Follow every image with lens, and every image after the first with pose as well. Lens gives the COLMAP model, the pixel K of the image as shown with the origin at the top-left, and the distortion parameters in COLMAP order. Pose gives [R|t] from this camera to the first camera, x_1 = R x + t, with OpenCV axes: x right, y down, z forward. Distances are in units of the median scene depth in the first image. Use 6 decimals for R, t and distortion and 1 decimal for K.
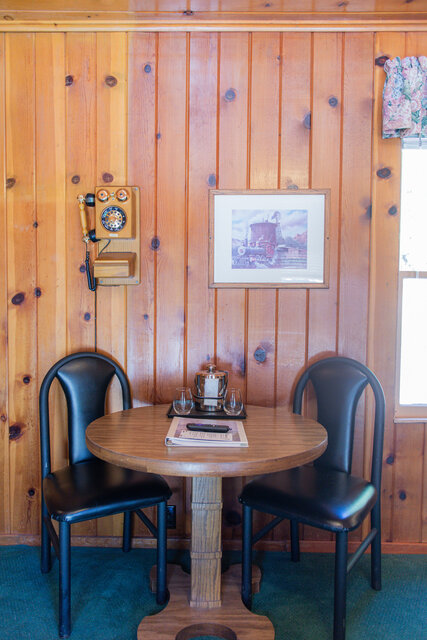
lens RADIAL K [[442.4, 0, 204.2], [0, 442.4, 332.9], [0, 0, 1]] dist [-0.007281, -0.000396]
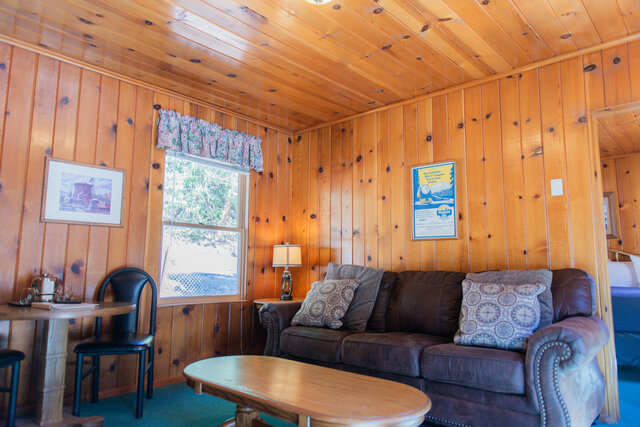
lens RADIAL K [[442.4, 0, 320.0], [0, 442.4, 211.5], [0, 0, 1]] dist [-0.007281, -0.000396]
pose [[0.658890, 0.090886, 0.746729, -0.478870], [0.027563, 0.989091, -0.144704, 0.101812], [-0.751734, 0.115926, 0.649197, -0.650377]]
